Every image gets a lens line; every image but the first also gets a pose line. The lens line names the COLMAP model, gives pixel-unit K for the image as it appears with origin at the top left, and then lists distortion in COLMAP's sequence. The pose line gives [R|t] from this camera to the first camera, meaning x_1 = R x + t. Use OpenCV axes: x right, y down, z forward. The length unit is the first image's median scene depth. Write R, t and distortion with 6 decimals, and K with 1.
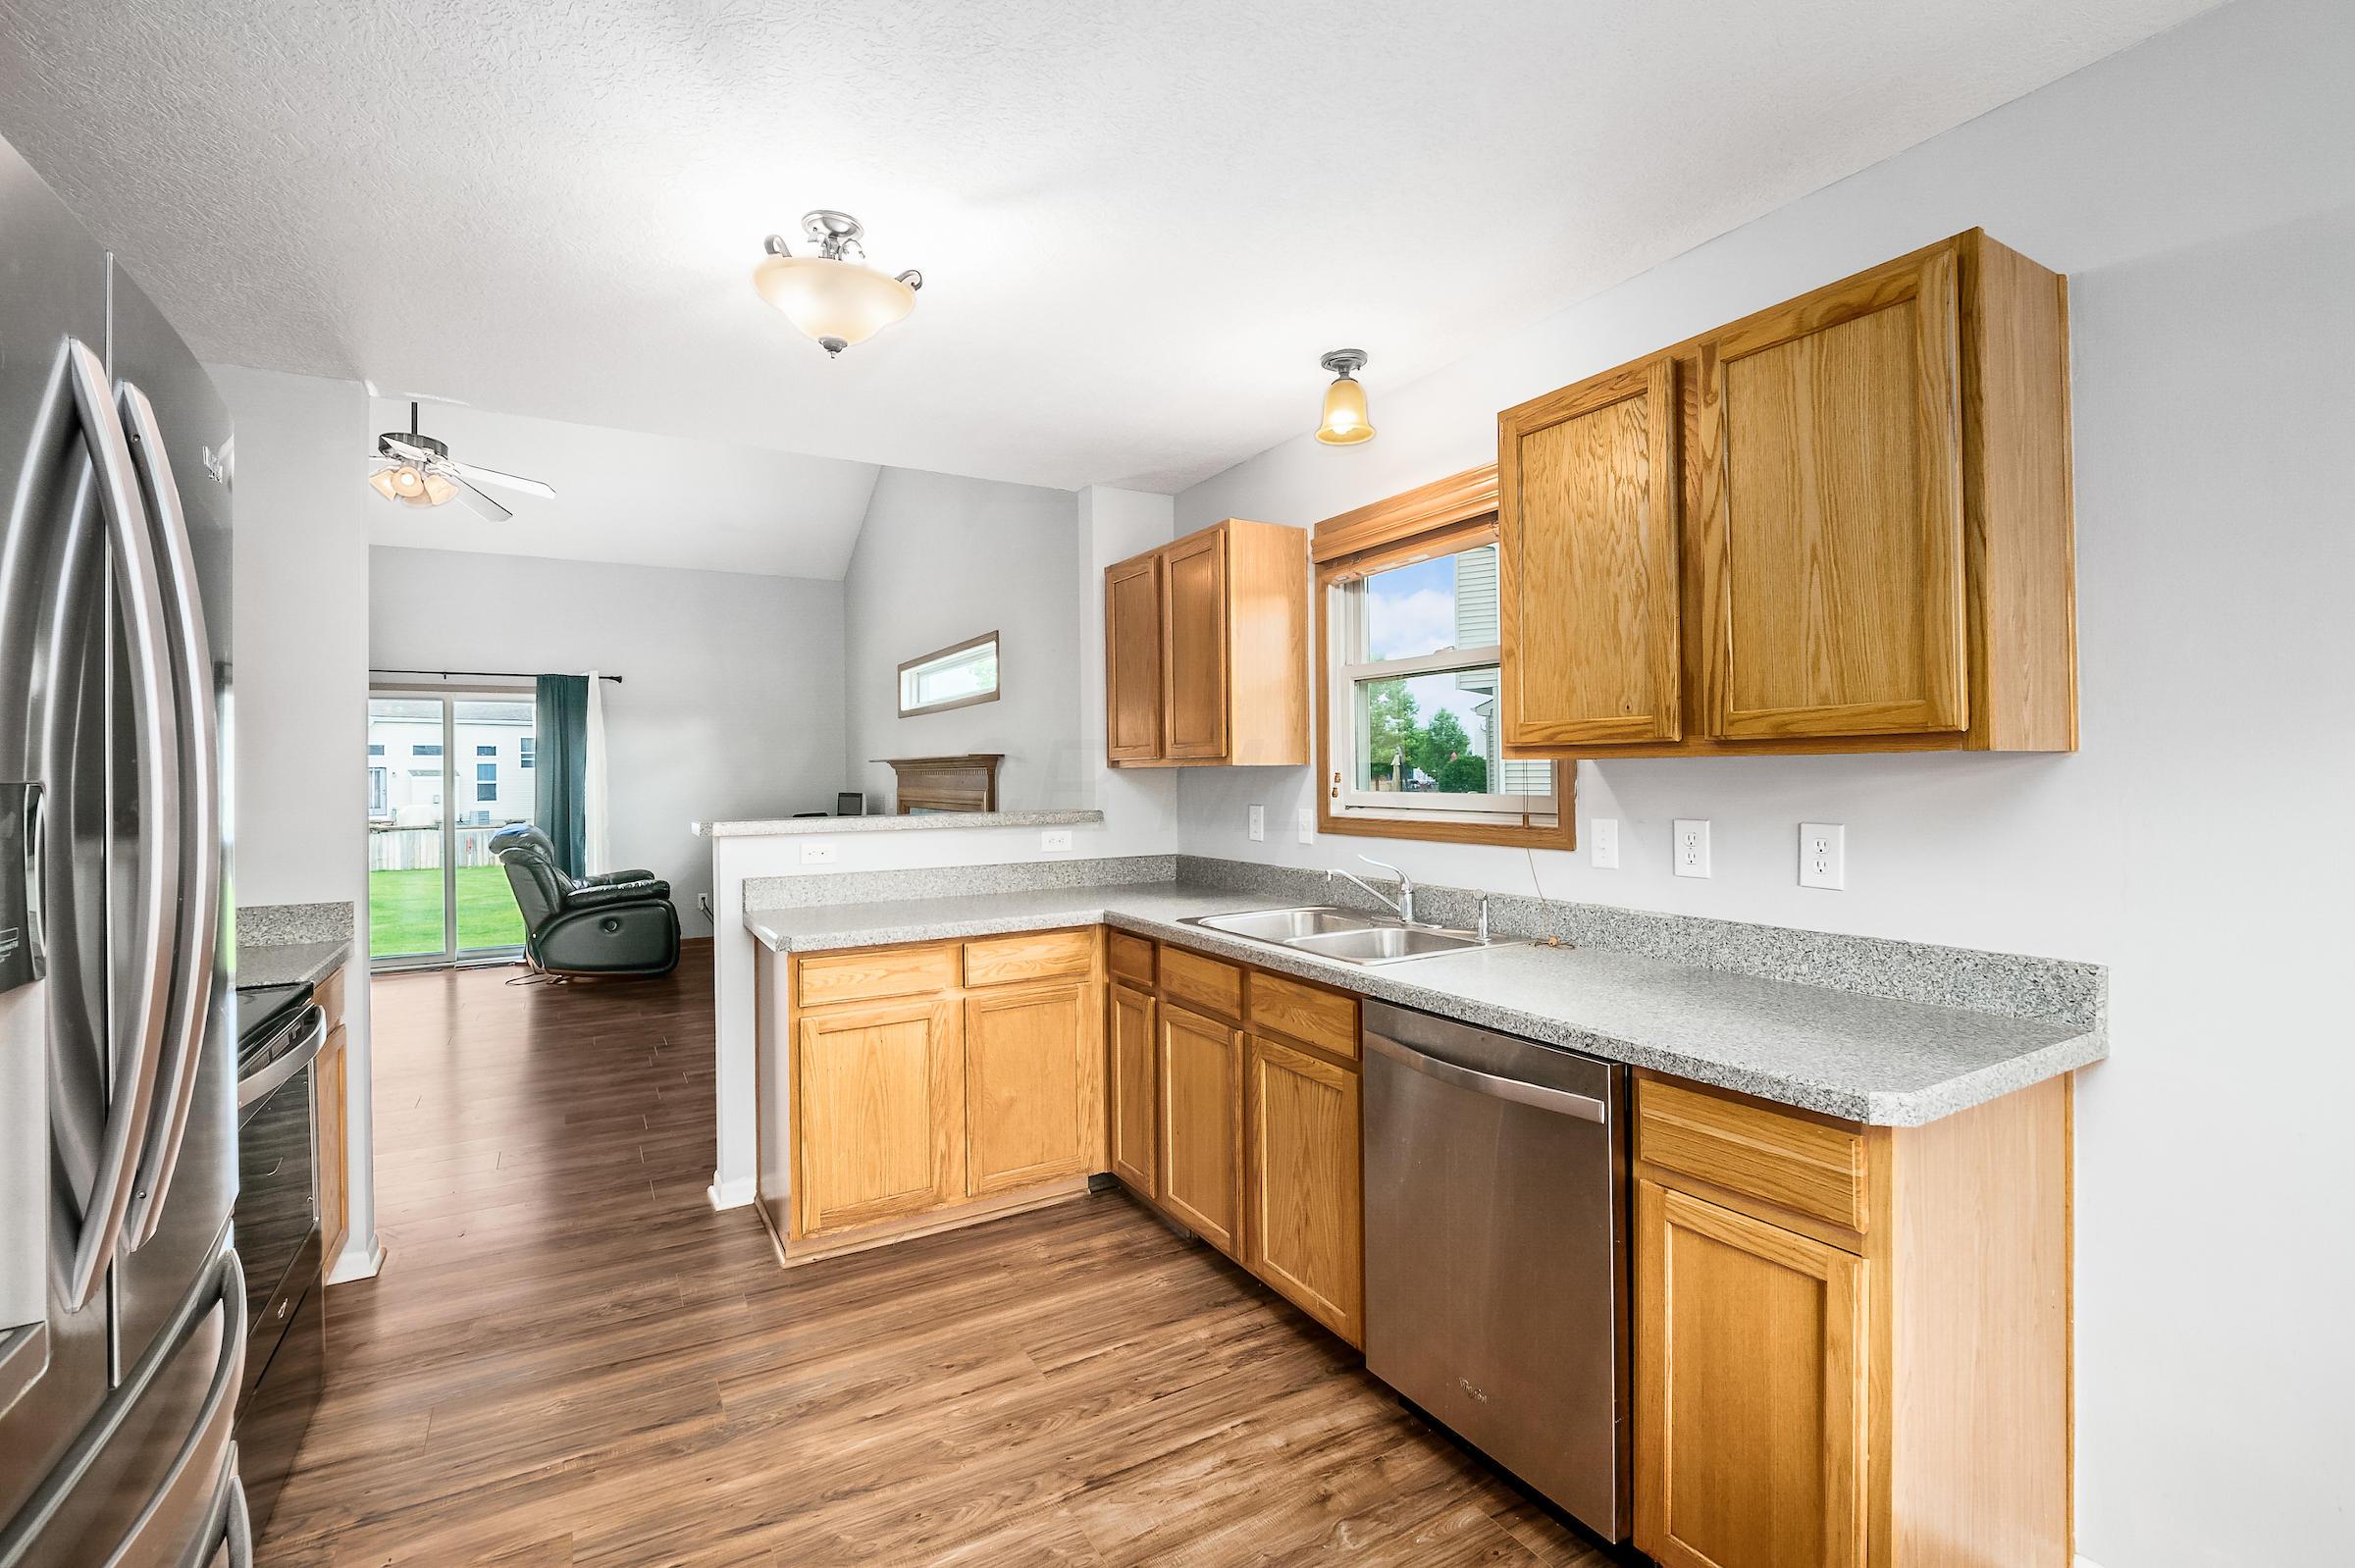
lens RADIAL K [[1064.9, 0, 1146.7], [0, 1064.9, 730.5], [0, 0, 1]] dist [-0.005887, -0.002783]
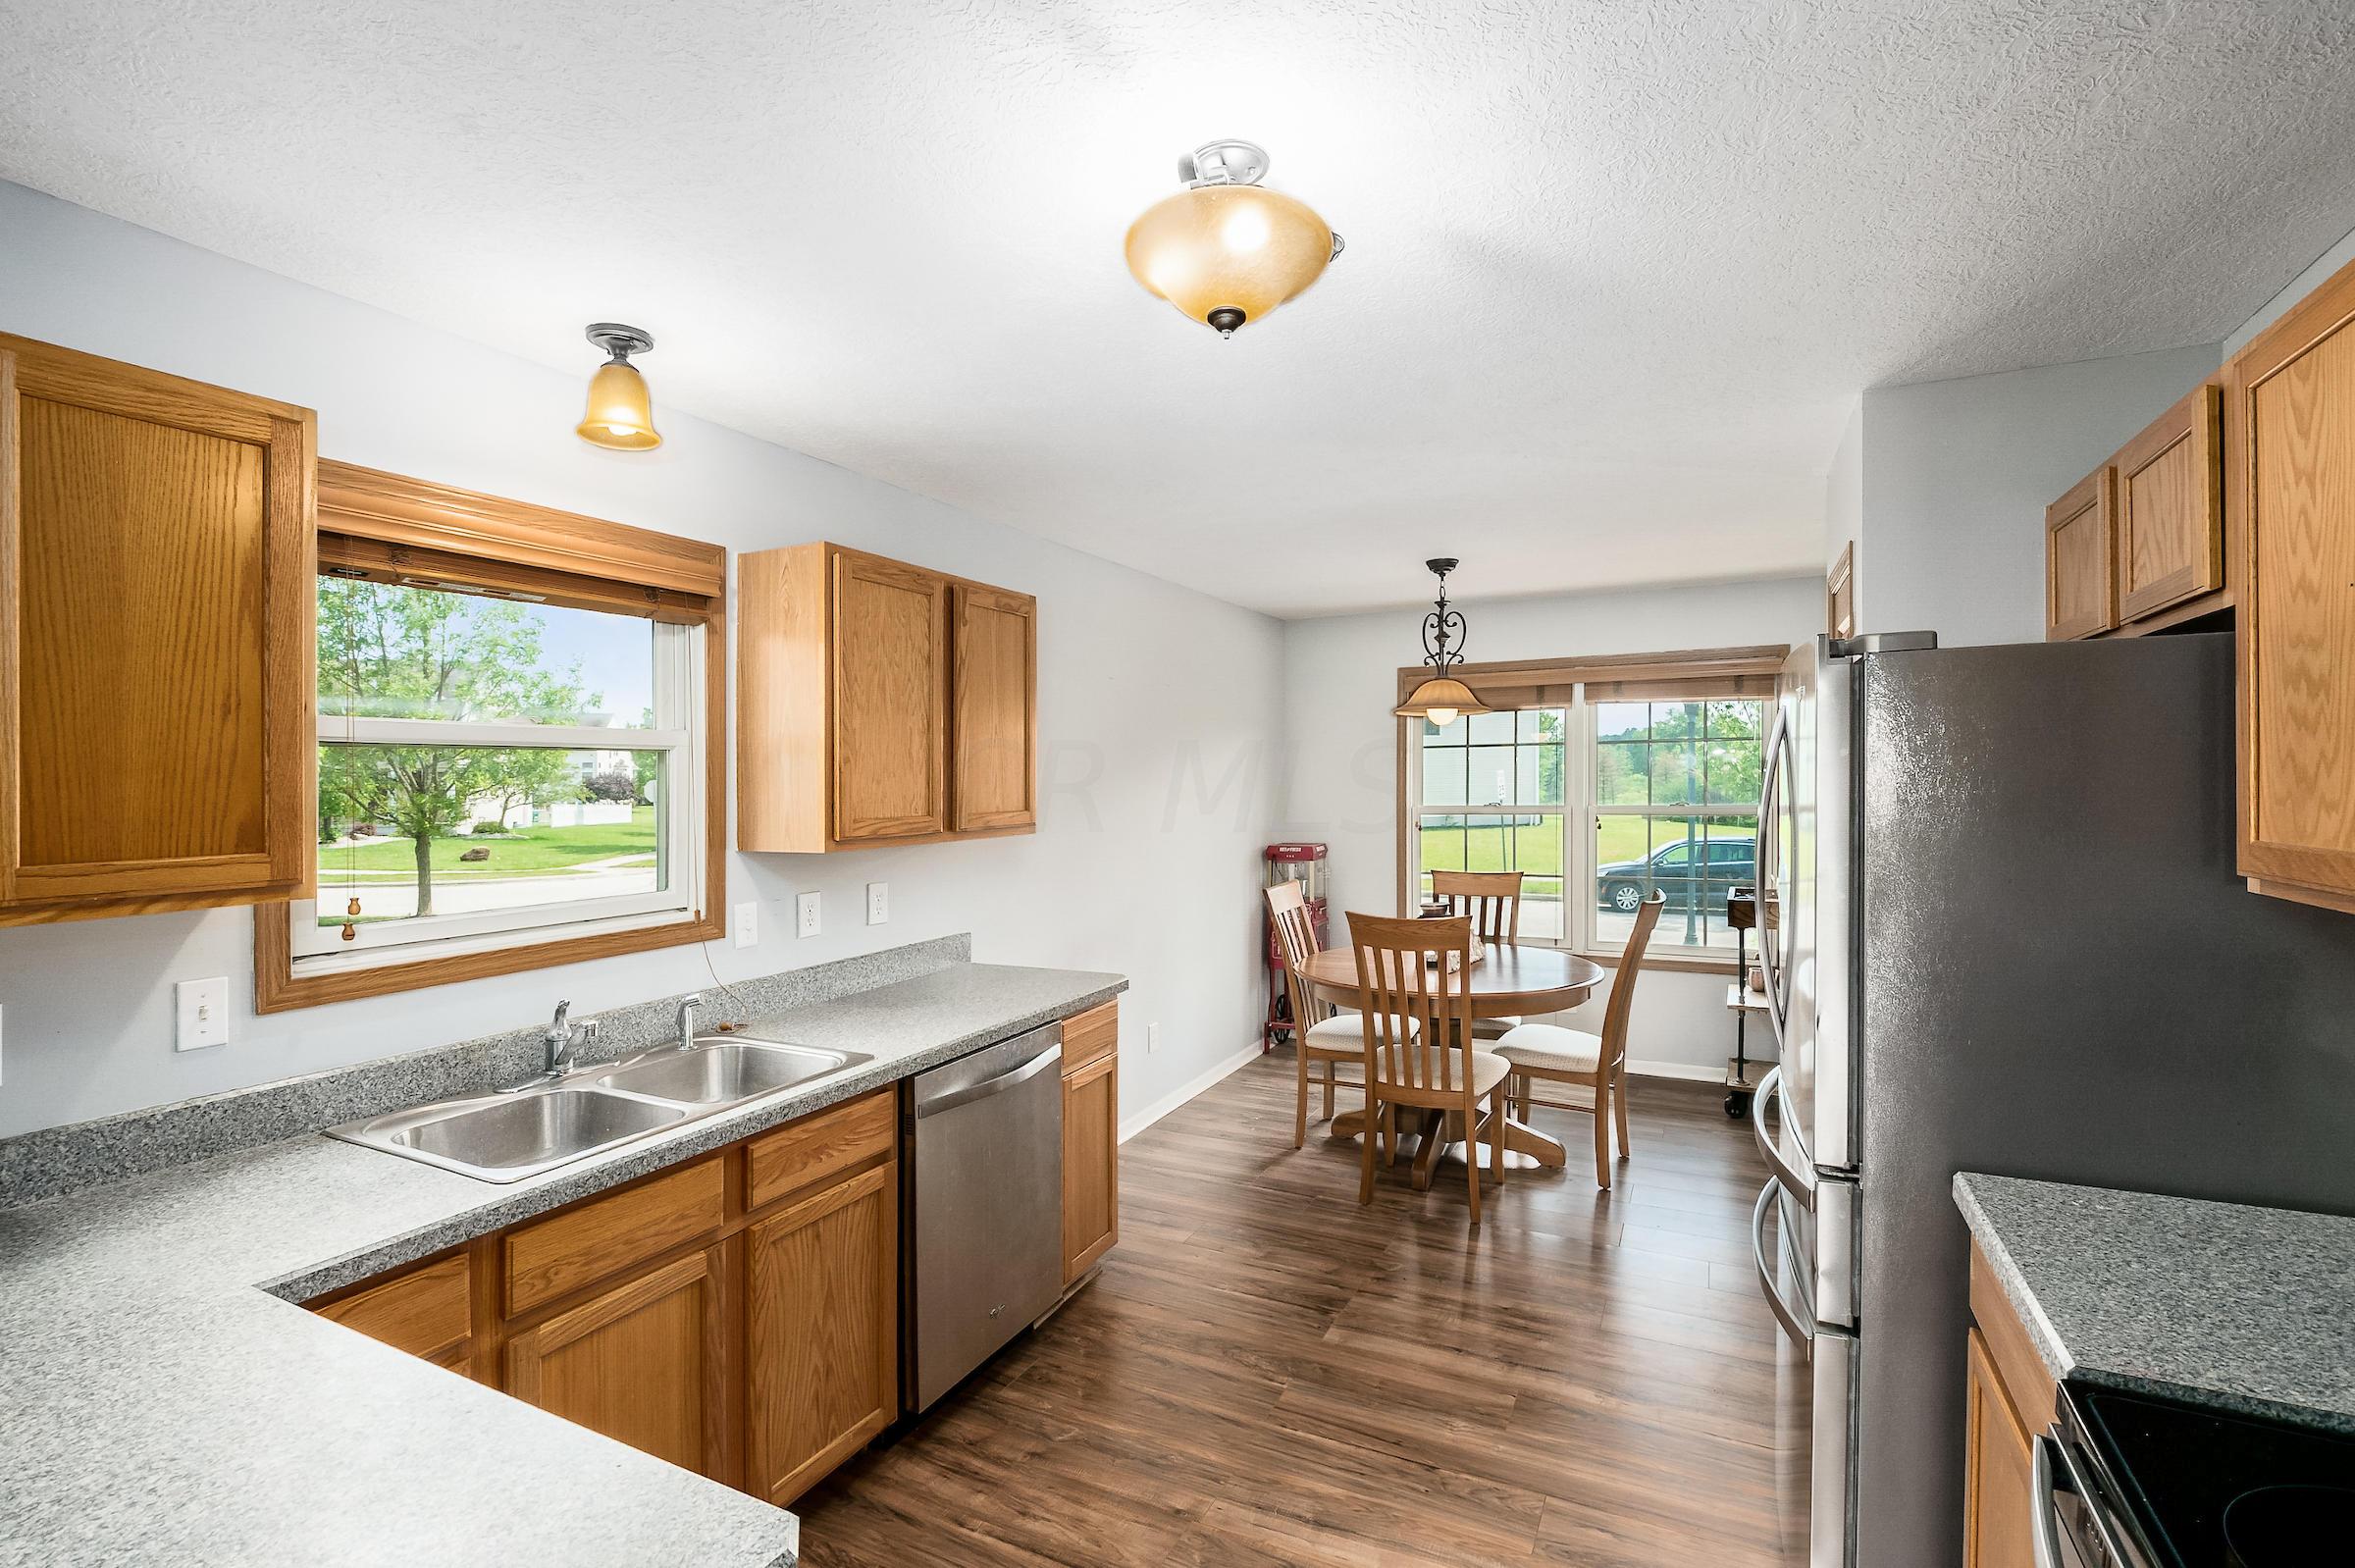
lens RADIAL K [[1064.9, 0, 1172.3], [0, 1064.9, 792.6], [0, 0, 1]] dist [-0.005887, -0.002783]
pose [[-0.563448, 0.006026, 0.826129, -0.704386], [-0.012867, 0.999788, -0.016068, -0.019903], [-0.826051, -0.019684, -0.563251, 1.176980]]
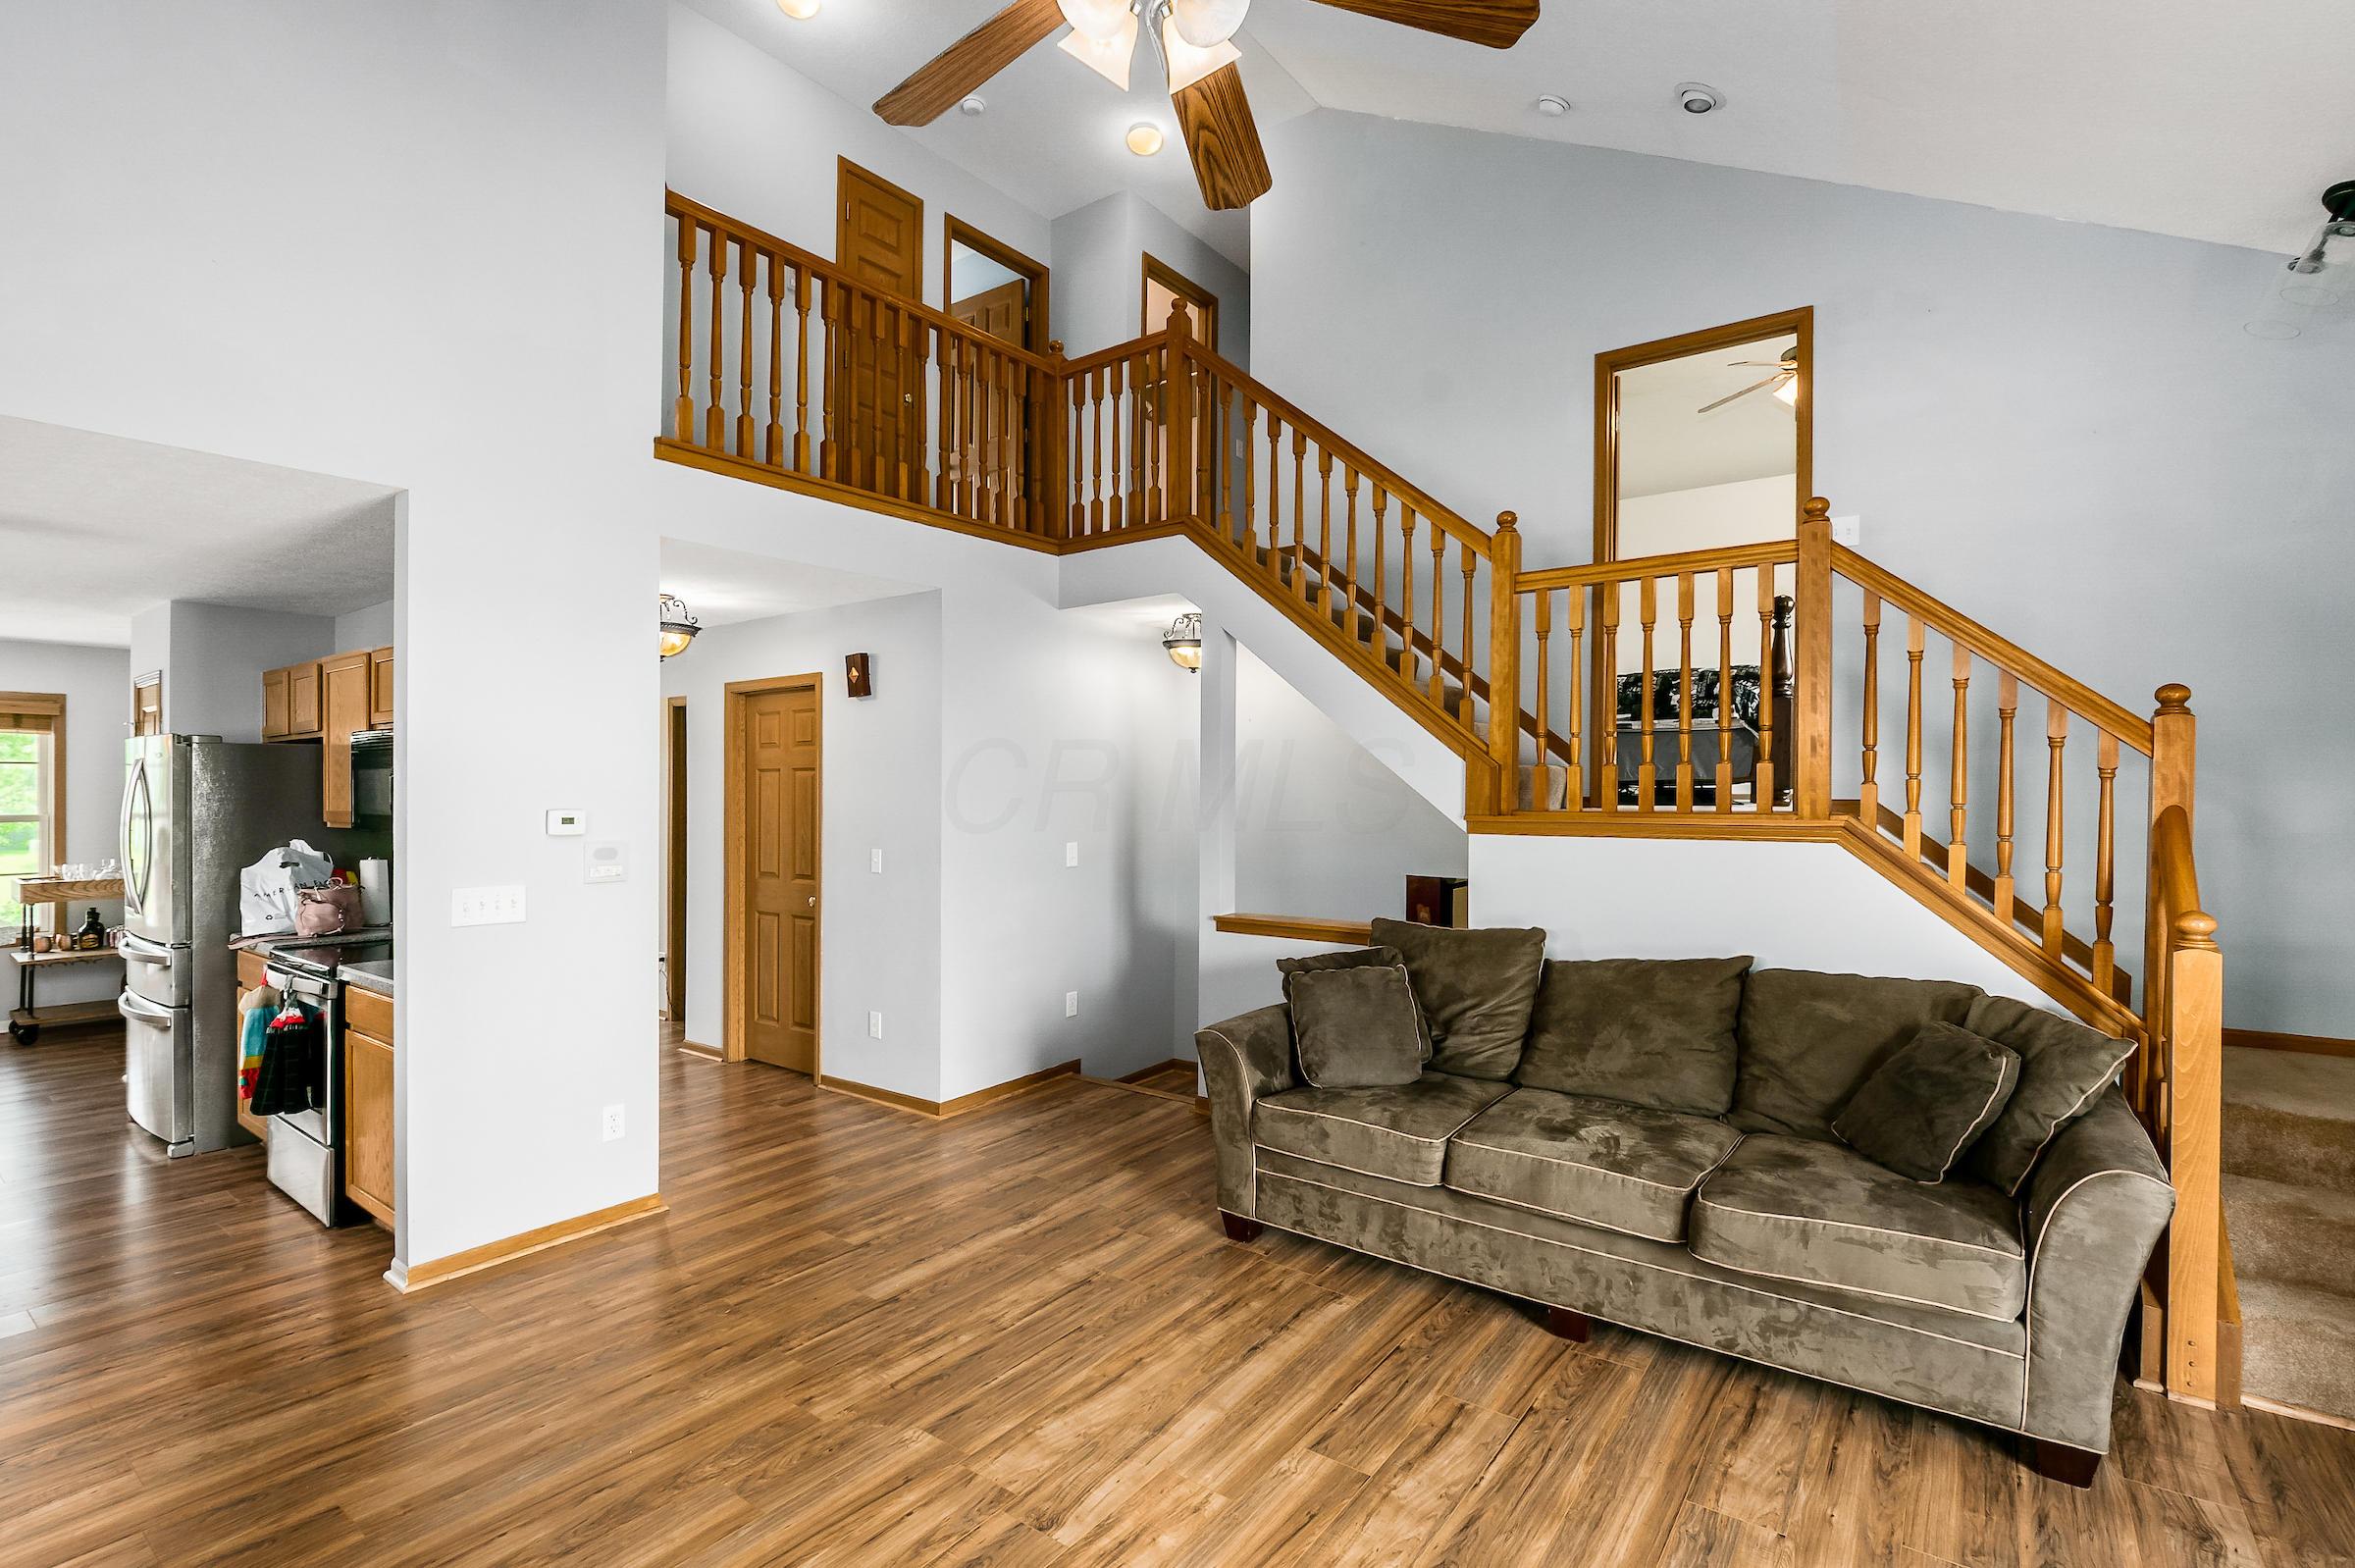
lens RADIAL K [[1064.9, 0, 1125.2], [0, 1064.9, 737.6], [0, 0, 1]] dist [-0.005887, -0.002783]
pose [[-0.917291, -0.000292, -0.398217, -1.083476], [0.031771, 0.996758, -0.073916, 0.041406], [0.396948, -0.080455, -0.914308, 2.549356]]
